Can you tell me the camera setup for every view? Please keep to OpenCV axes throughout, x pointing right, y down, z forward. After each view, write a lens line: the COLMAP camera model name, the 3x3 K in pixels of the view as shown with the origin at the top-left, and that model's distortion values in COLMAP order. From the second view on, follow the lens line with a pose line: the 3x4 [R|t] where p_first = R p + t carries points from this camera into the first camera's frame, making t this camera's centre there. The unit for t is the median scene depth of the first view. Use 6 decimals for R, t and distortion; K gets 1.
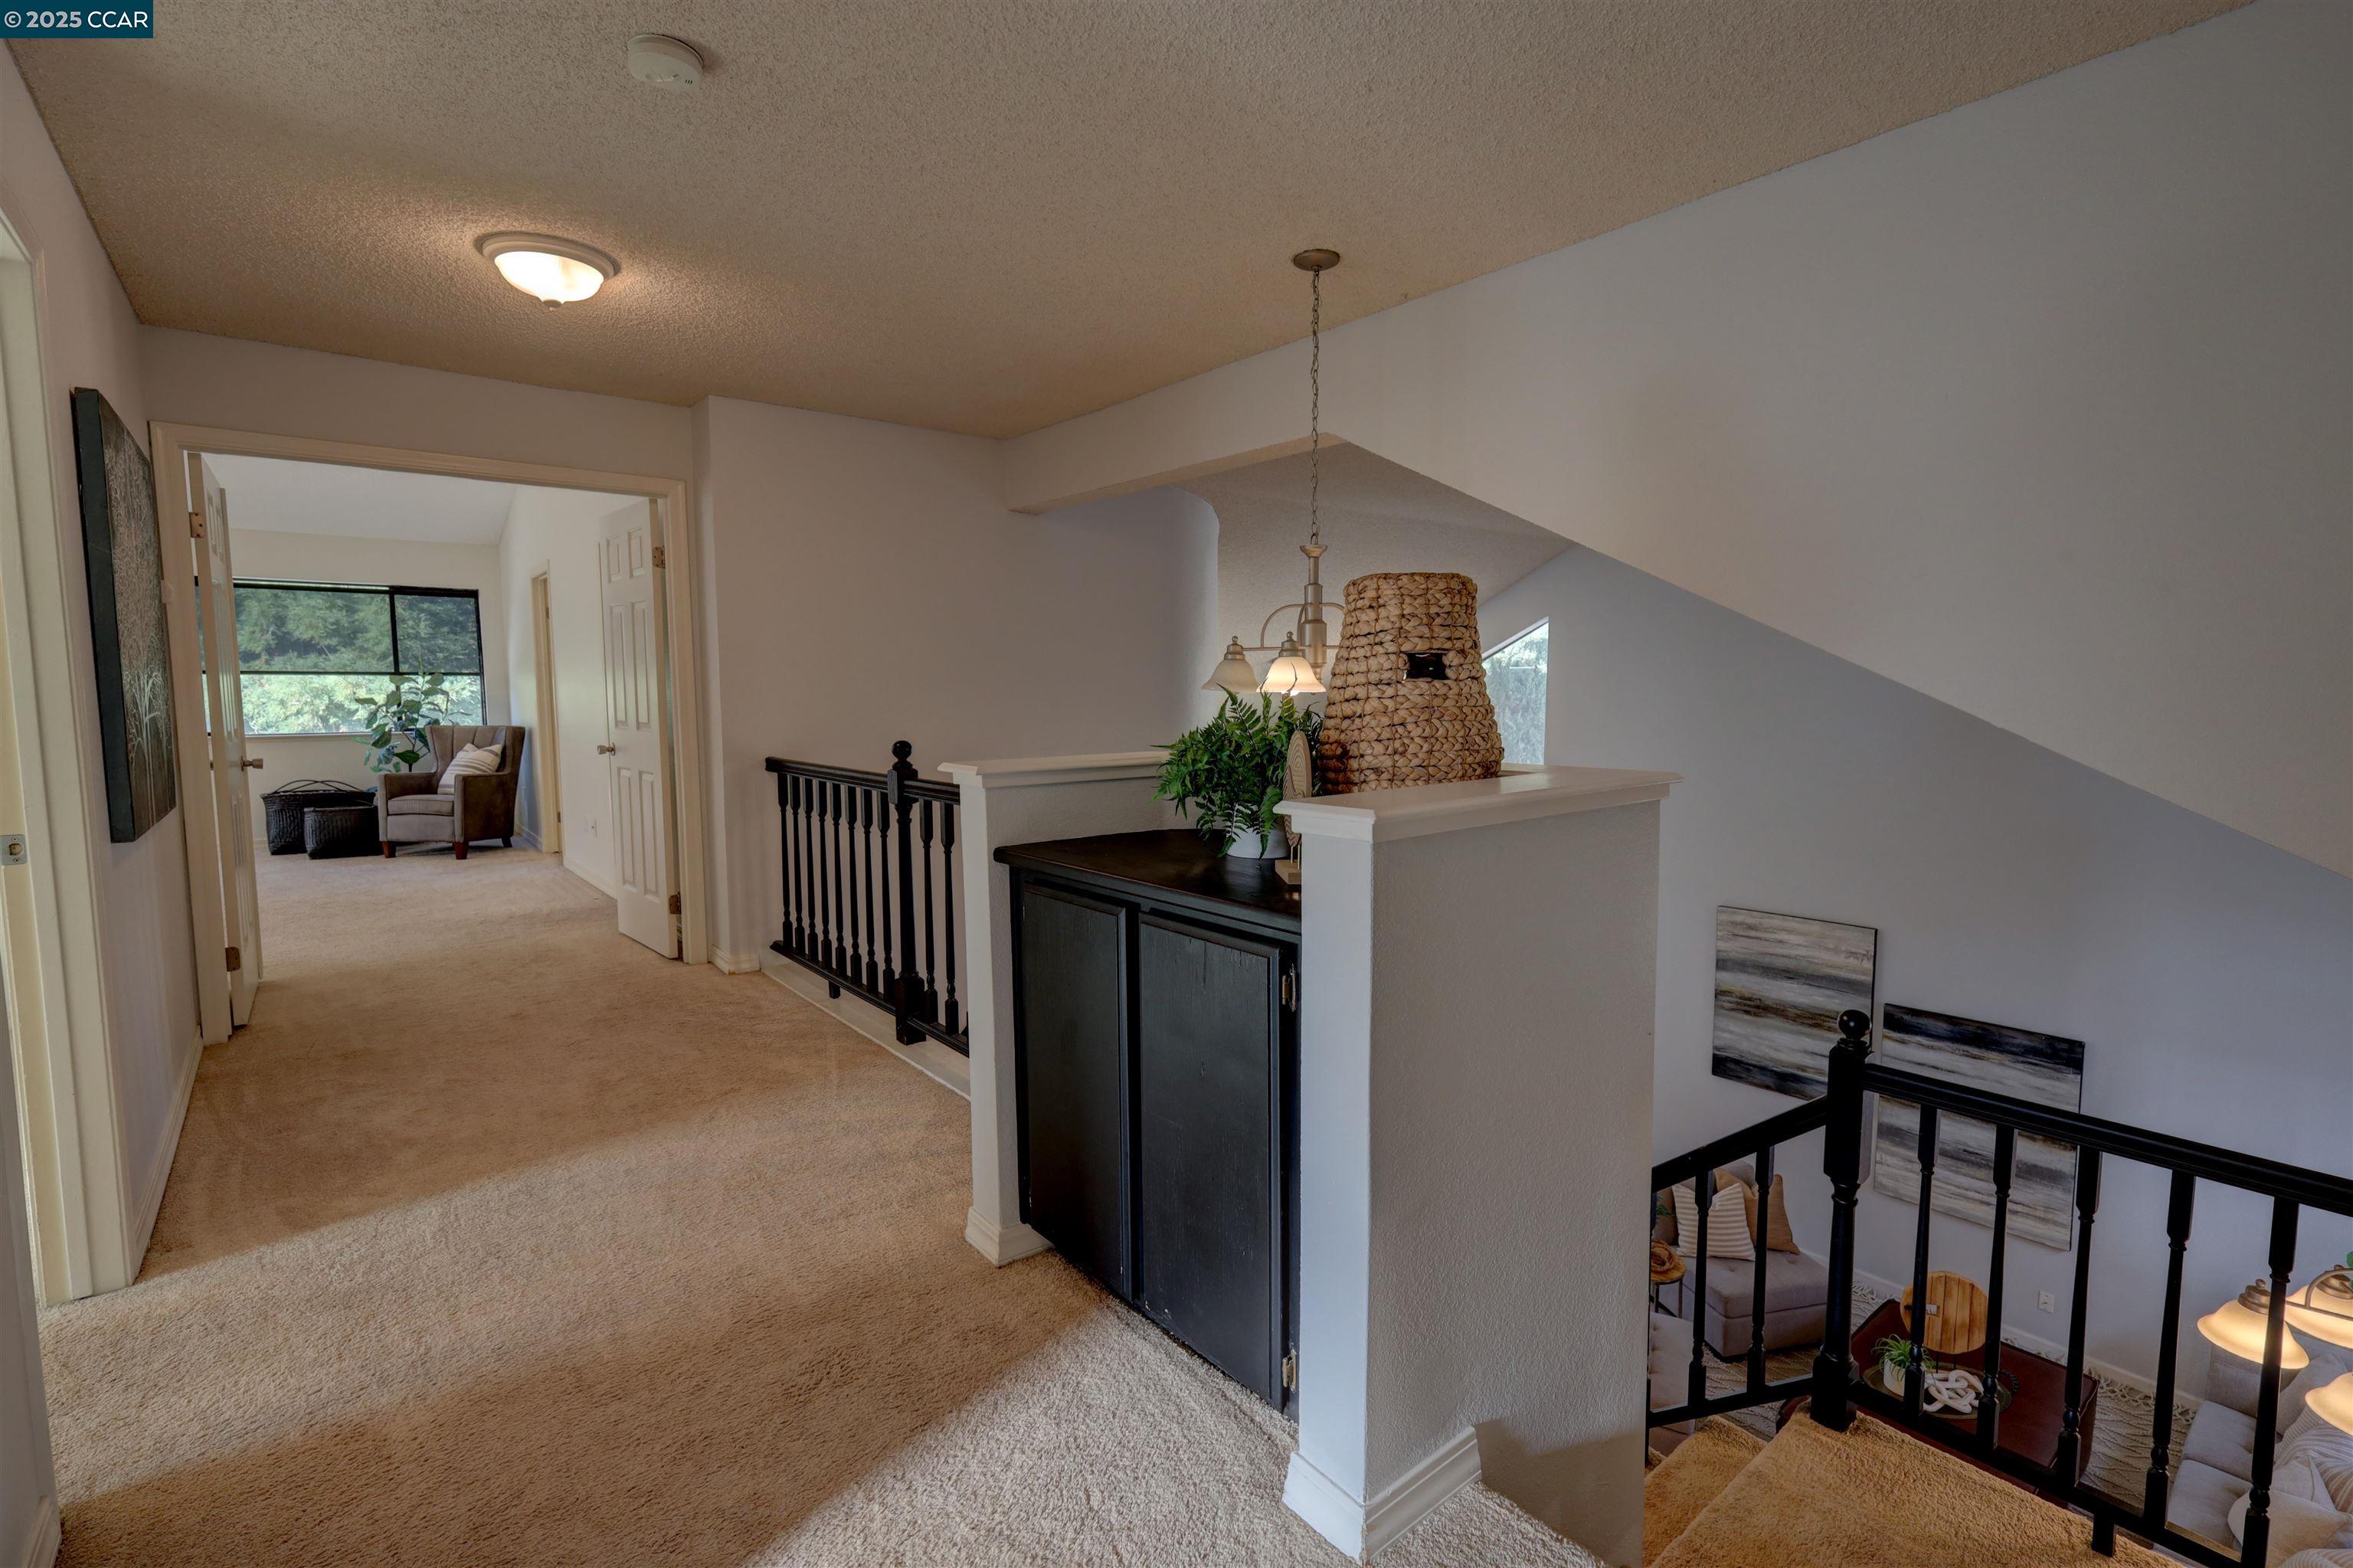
lens RADIAL K [[1075.3, 0, 1176.5], [0, 1075.3, 784.0], [0, 0, 1]] dist [-0.001038, -0.000131]
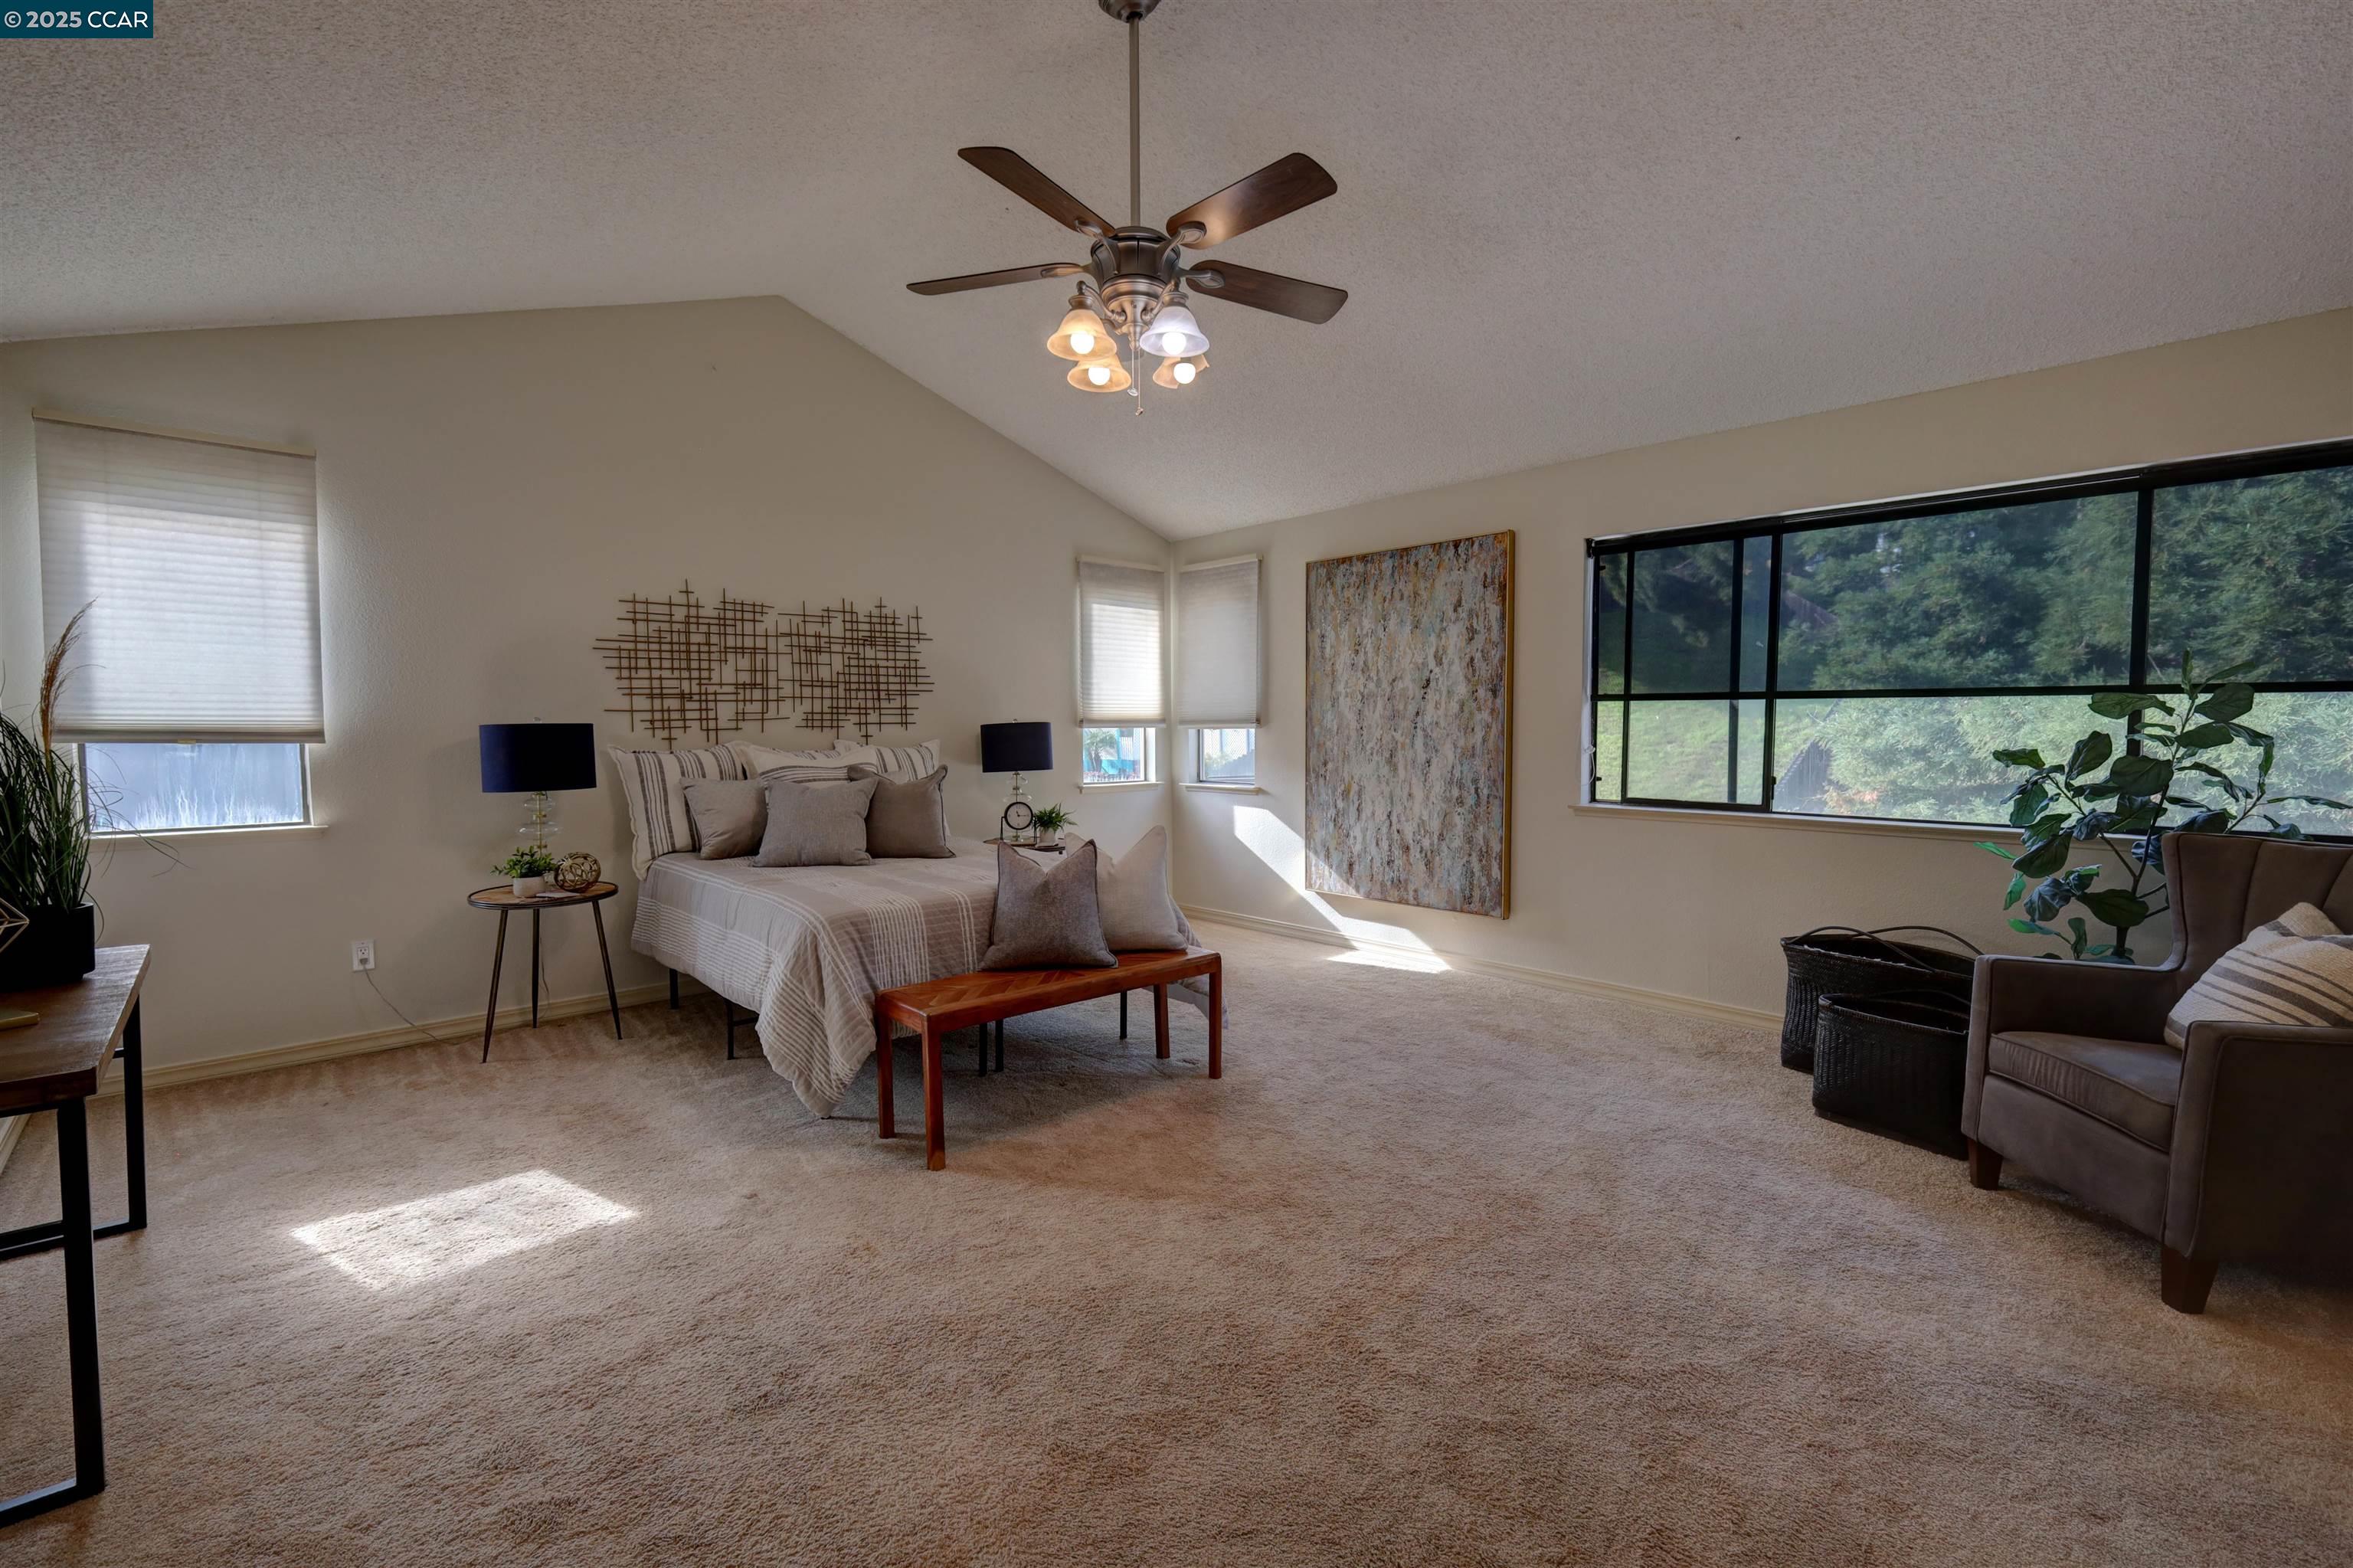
lens RADIAL K [[998.9, 0, 1176.5], [0, 998.9, 784.0], [0, 0, 1]] dist [0.002423, 0.000404]
pose [[0.055460, 0.051218, -0.997146, -0.383497], [-0.086988, 0.995134, 0.046277, -0.055903], [0.994664, 0.084173, 0.059646, 0.645378]]
